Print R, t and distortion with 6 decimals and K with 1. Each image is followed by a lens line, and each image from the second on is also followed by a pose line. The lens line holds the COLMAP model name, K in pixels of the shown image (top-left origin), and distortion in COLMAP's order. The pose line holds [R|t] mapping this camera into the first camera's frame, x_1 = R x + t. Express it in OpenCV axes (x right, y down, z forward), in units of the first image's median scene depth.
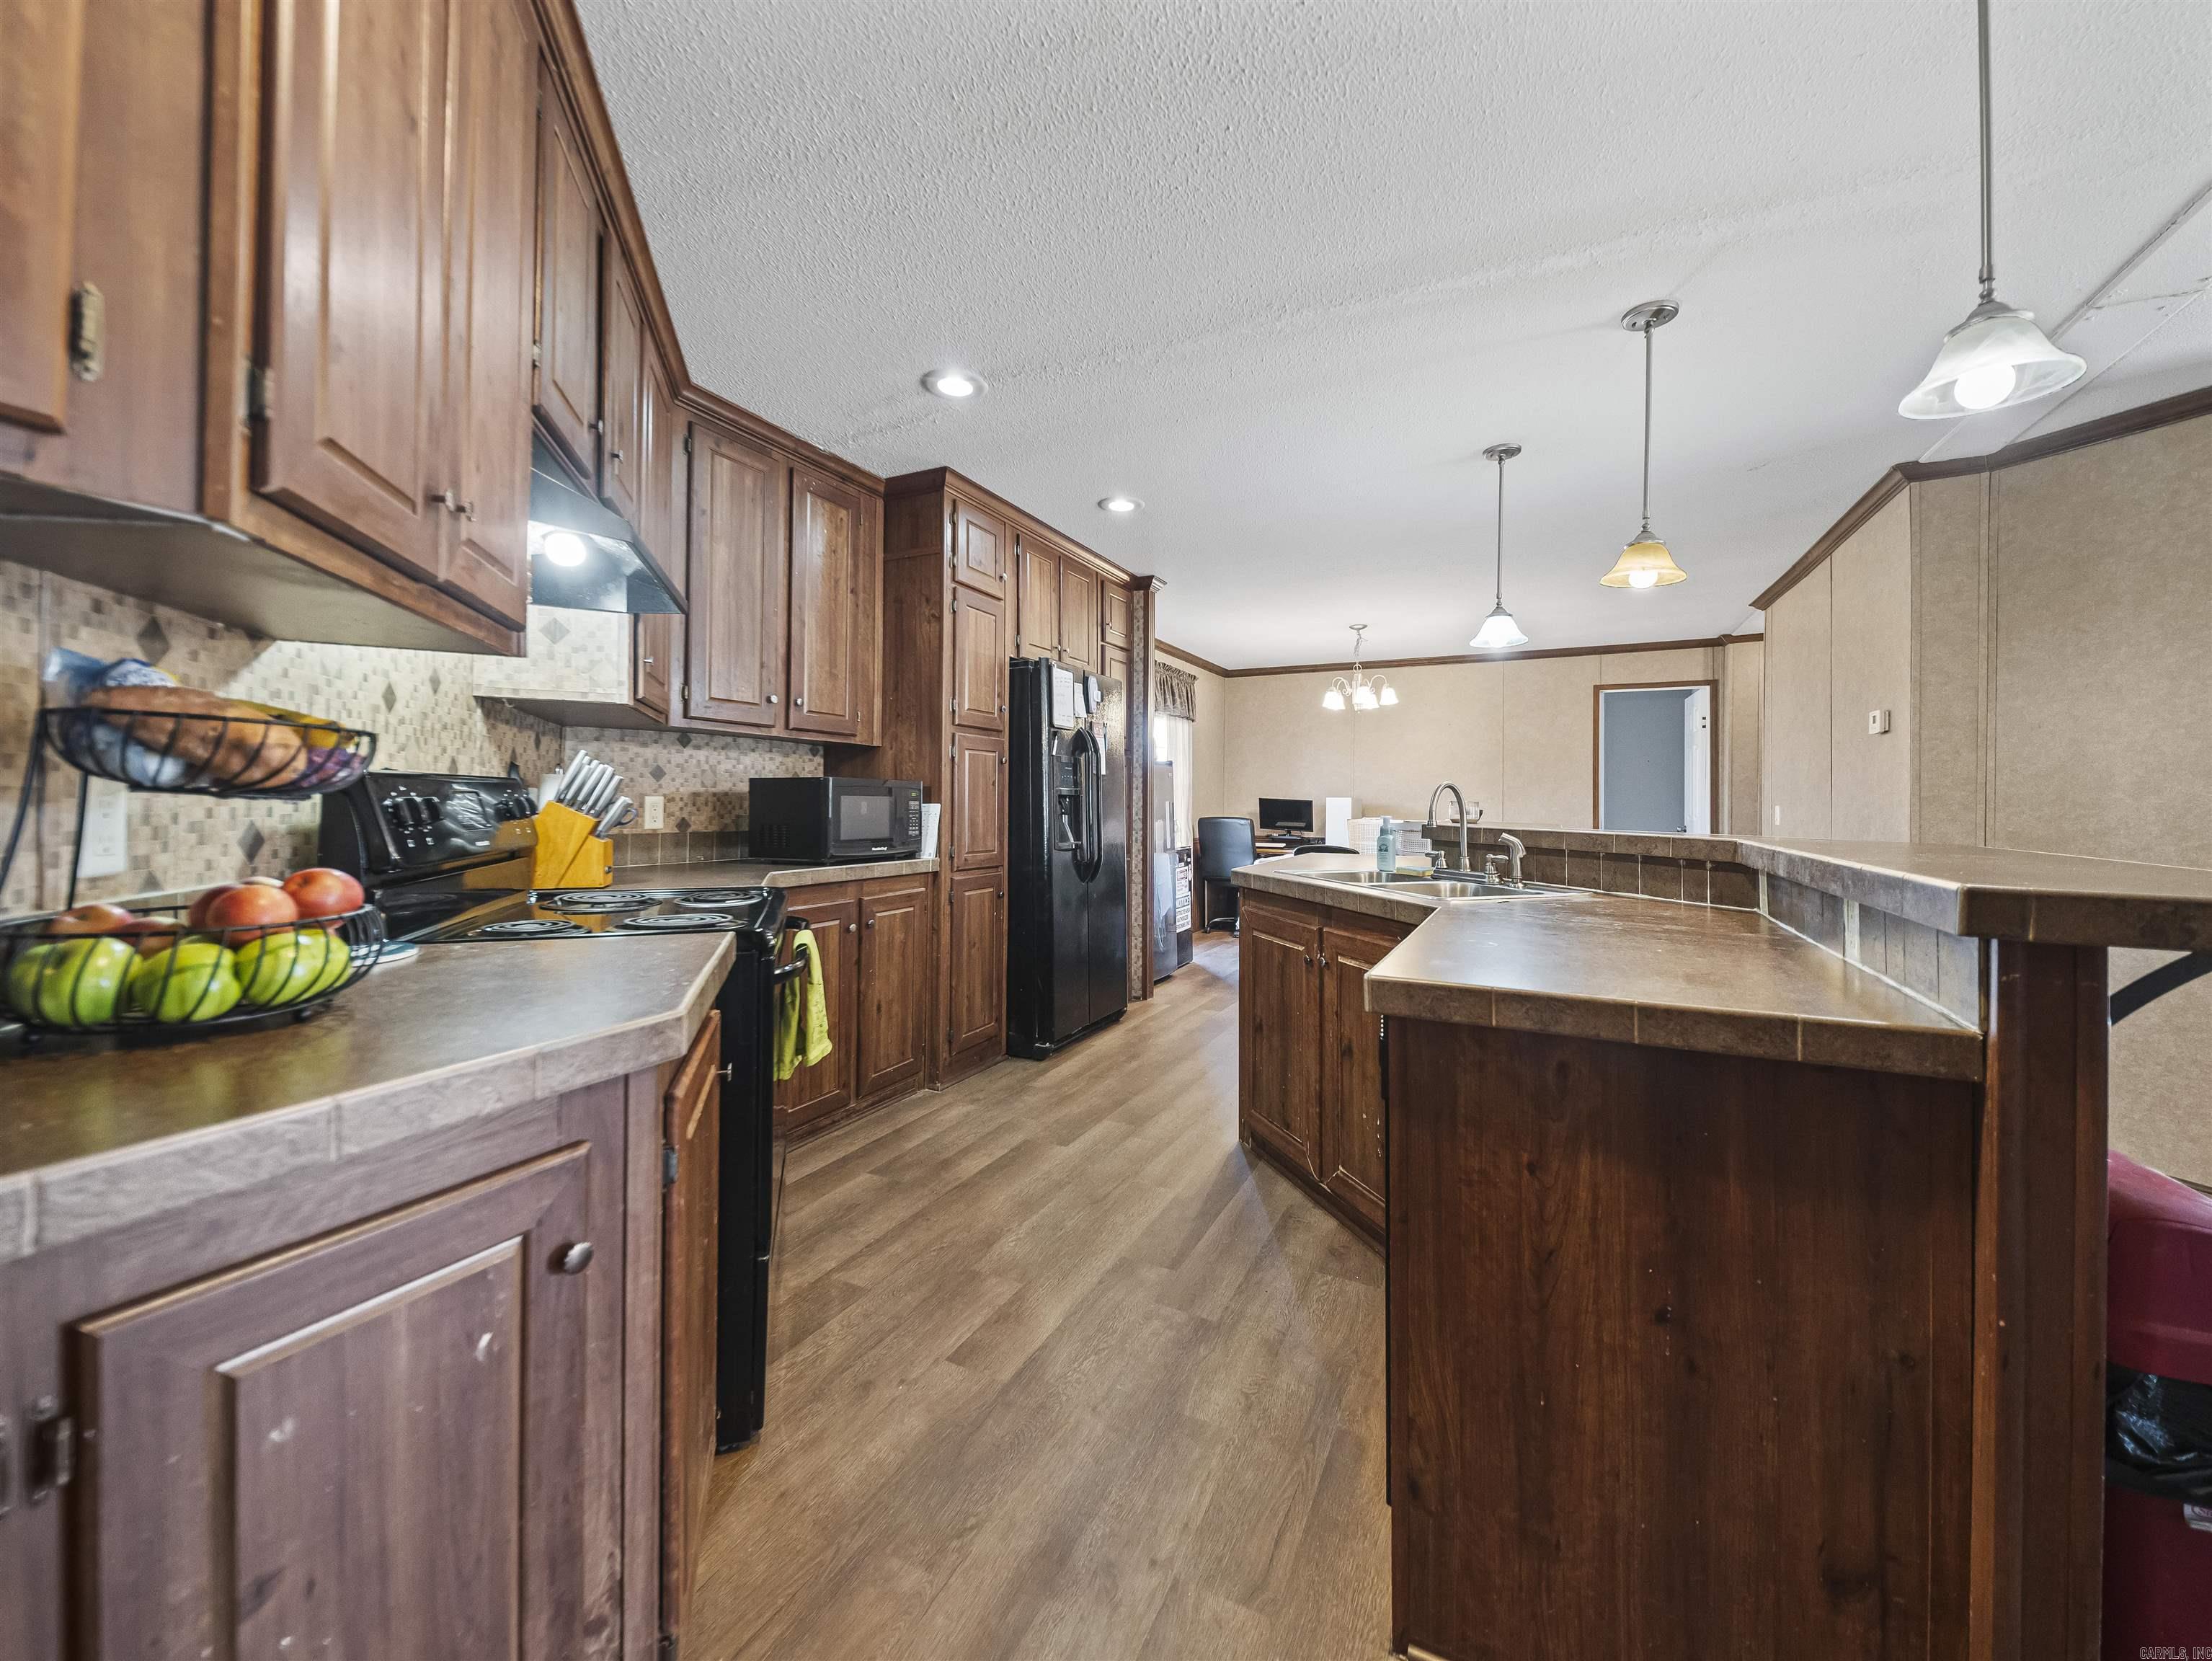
lens RADIAL K [[857.7, 0, 1109.5], [0, 857.7, 796.5], [0, 0, 1]] dist [0.034720, -0.013916]
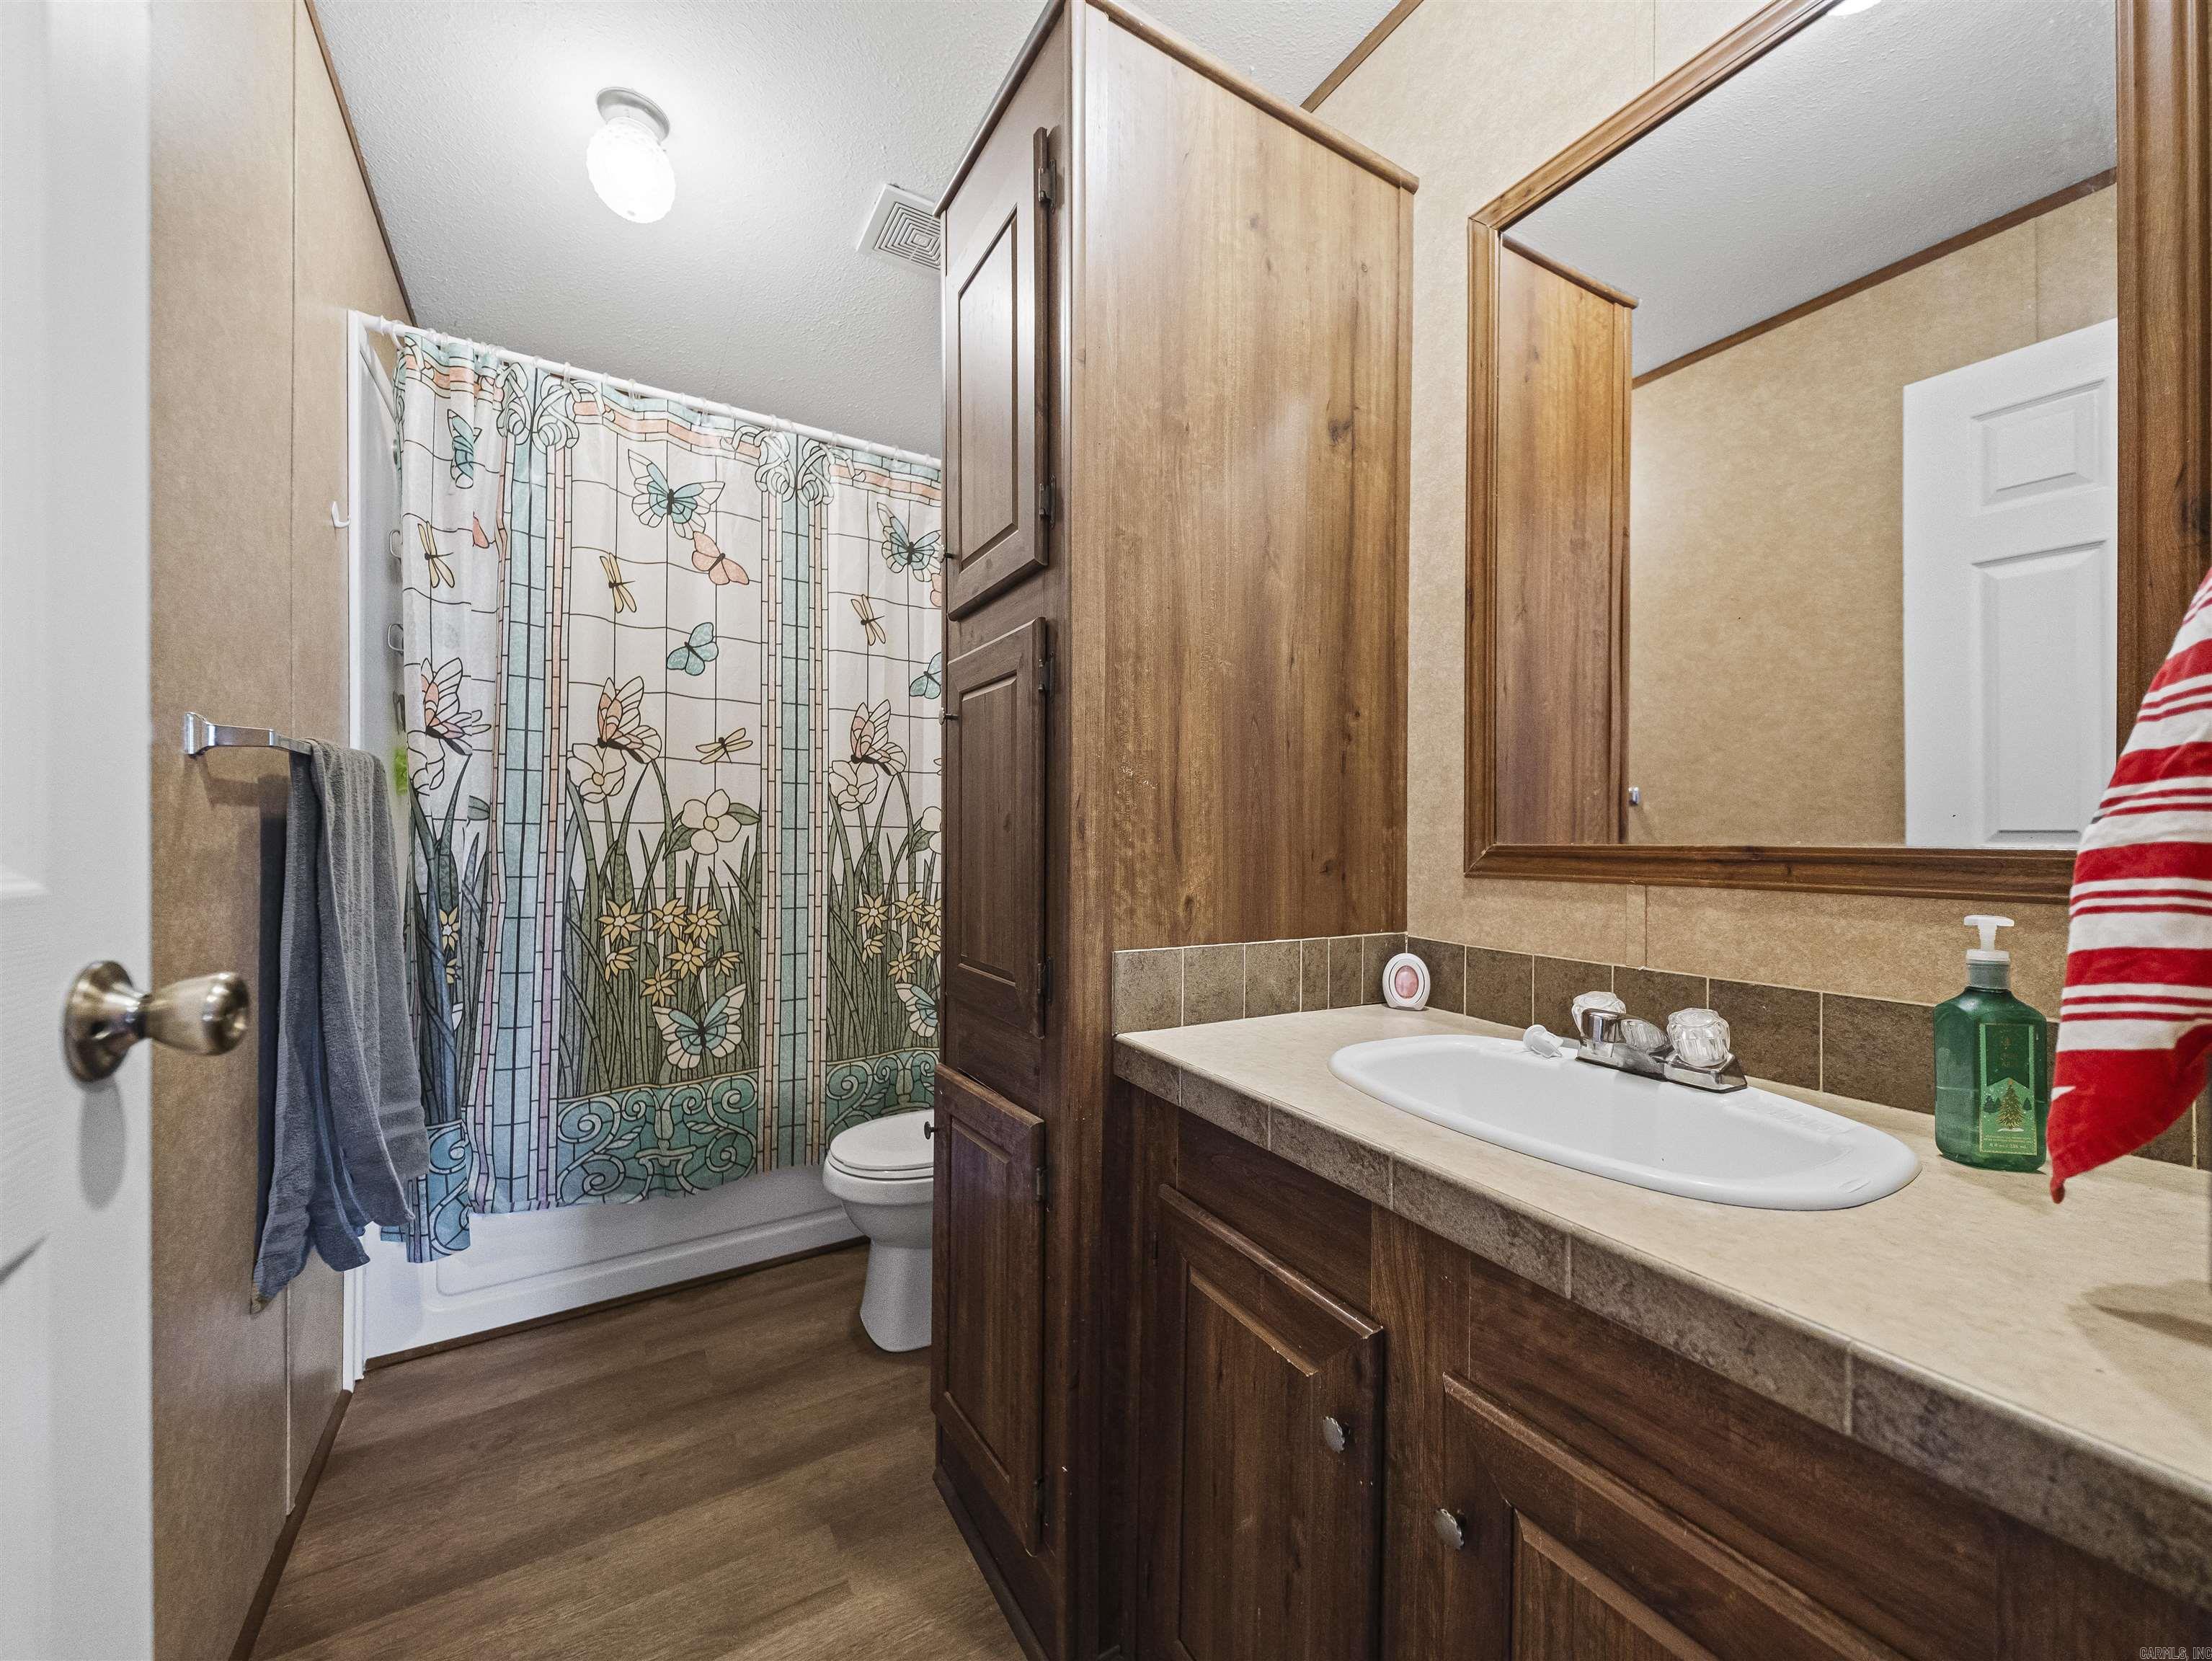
lens RADIAL K [[857.7, 0, 1107.3], [0, 857.7, 818.6], [0, 0, 1]] dist [0.034720, -0.013916]
pose [[0.540123, -0.000346, 0.841586, -0.312580], [-0.008605, 0.999945, 0.005933, 0.943184], [-0.841542, -0.010447, 0.540090, 0.354161]]
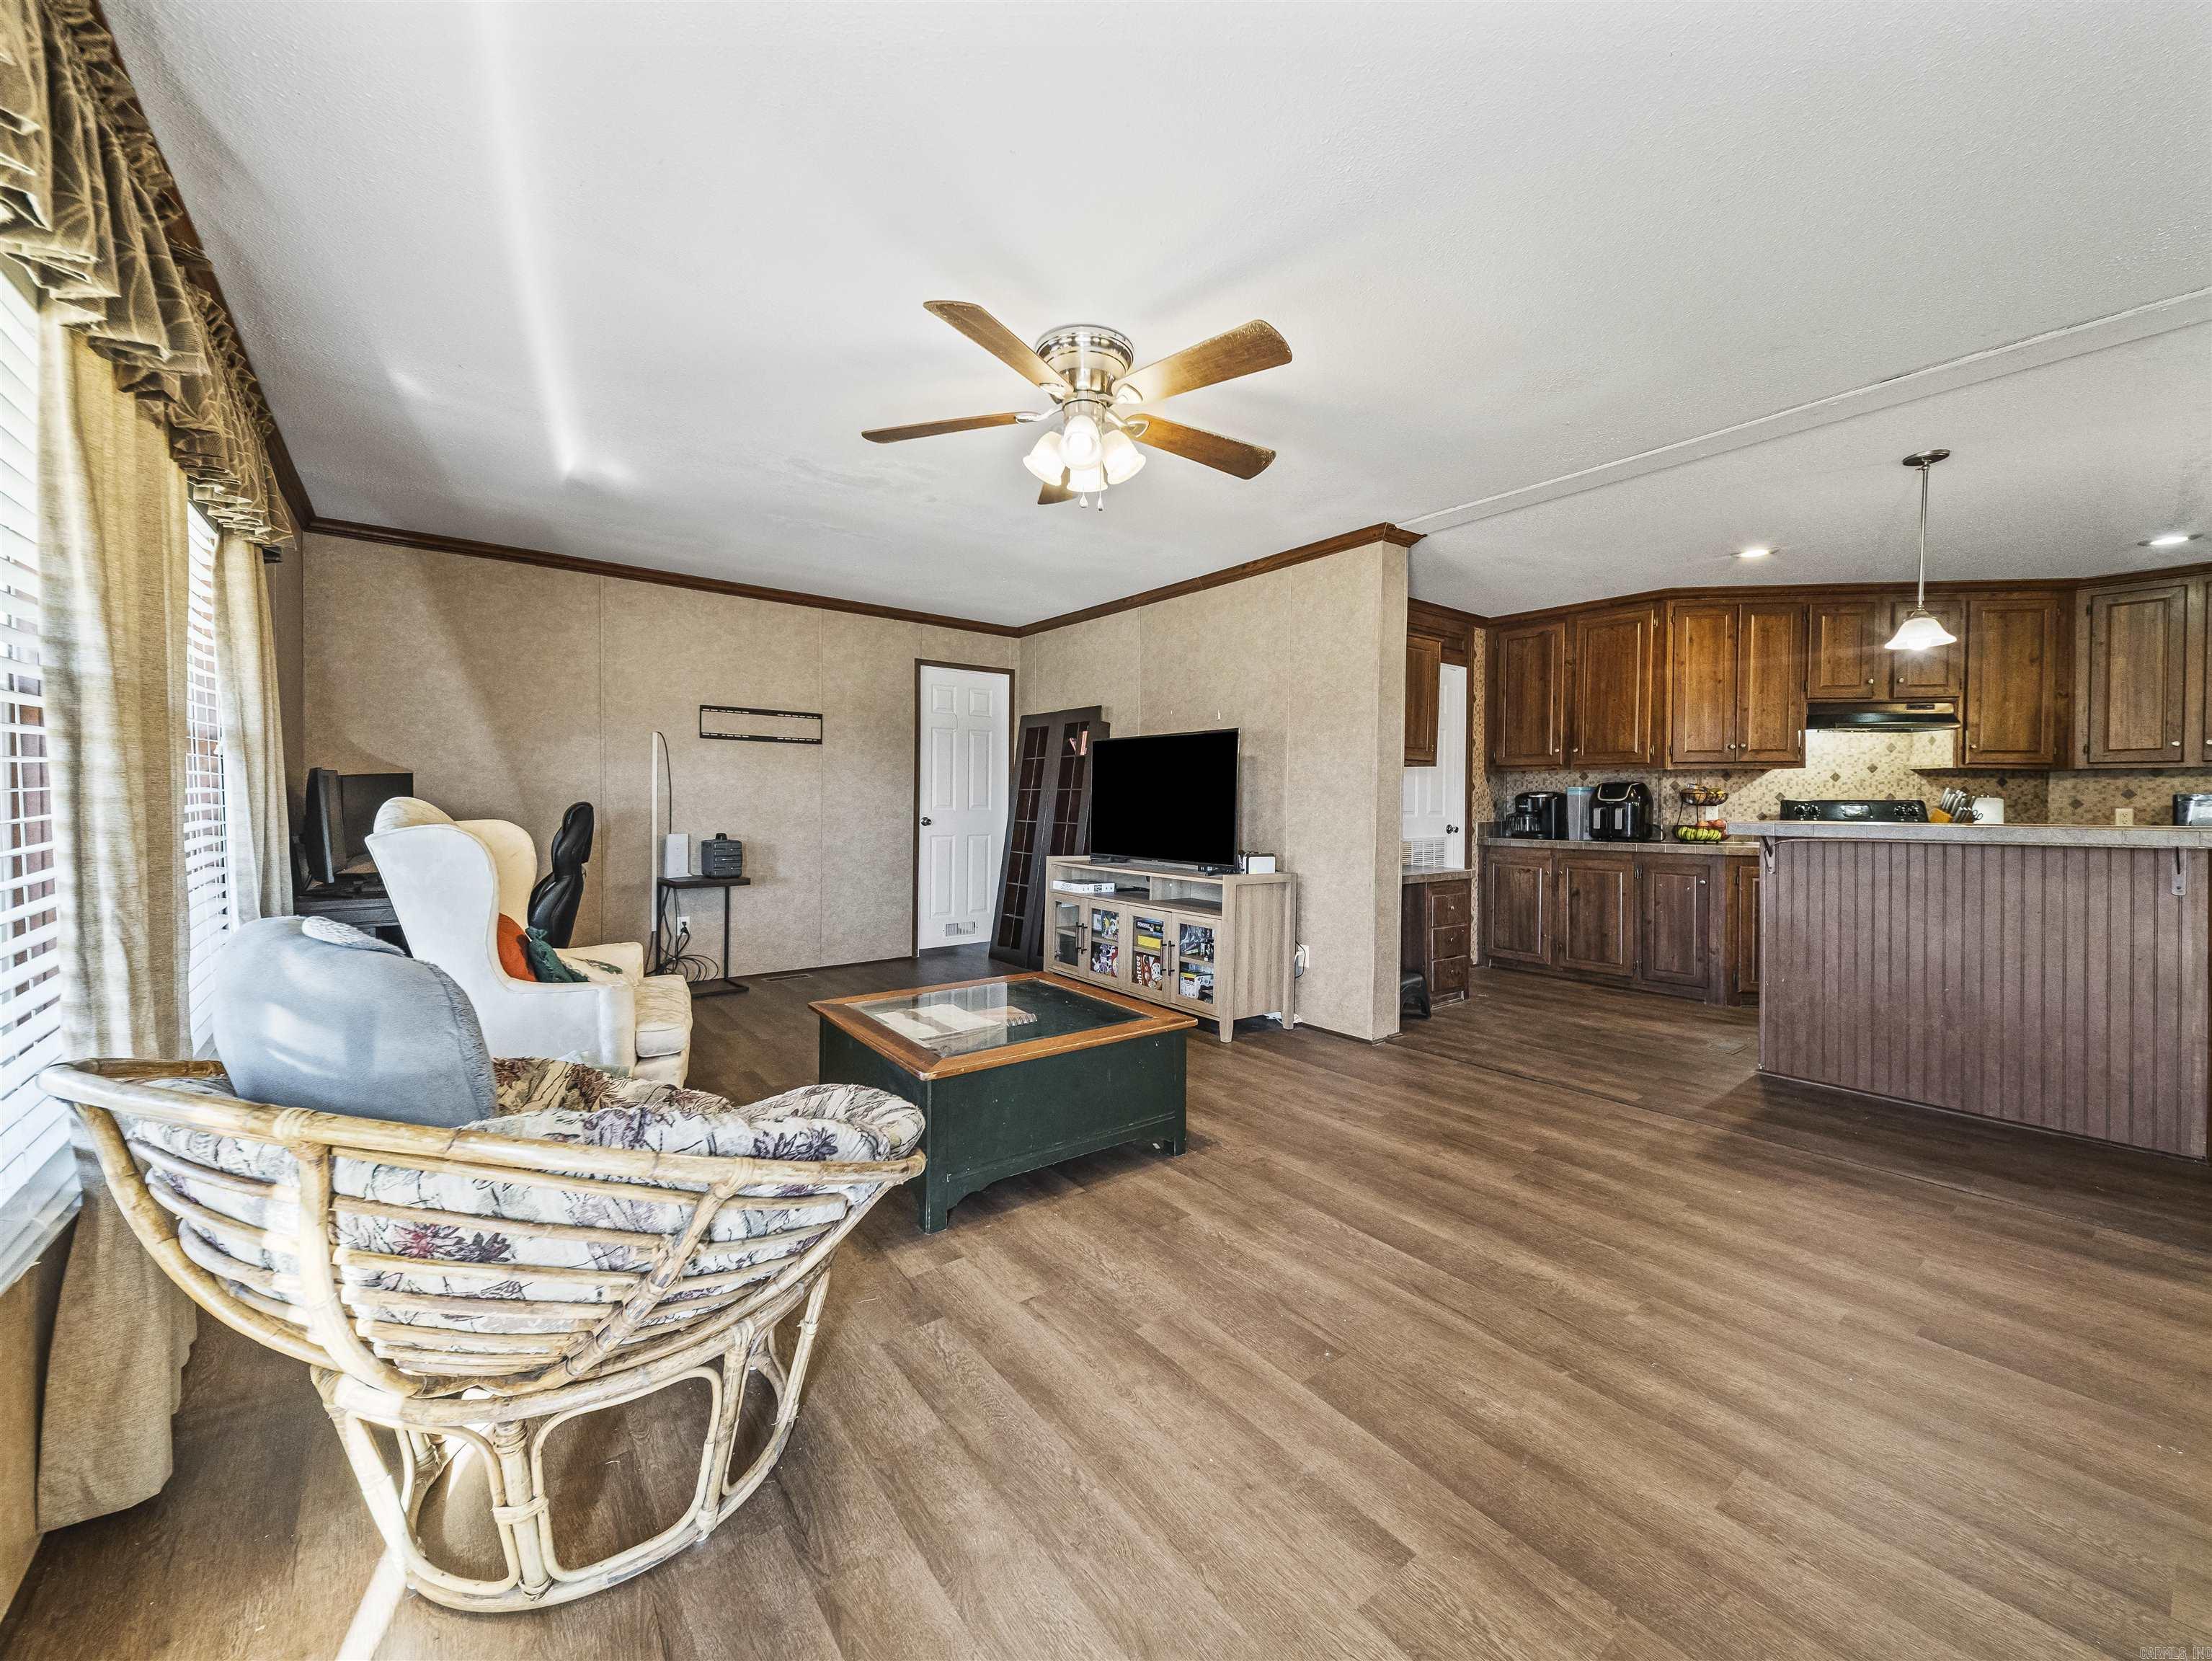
lens RADIAL K [[857.7, 0, 1110.5], [0, 857.7, 808.3], [0, 0, 1]] dist [0.034720, -0.013916]
pose [[-0.441794, -0.008909, -0.897072, 3.440149], [-0.008560, 0.999947, -0.005714, 0.049058], [0.897076, 0.005155, -0.441847, -0.005092]]
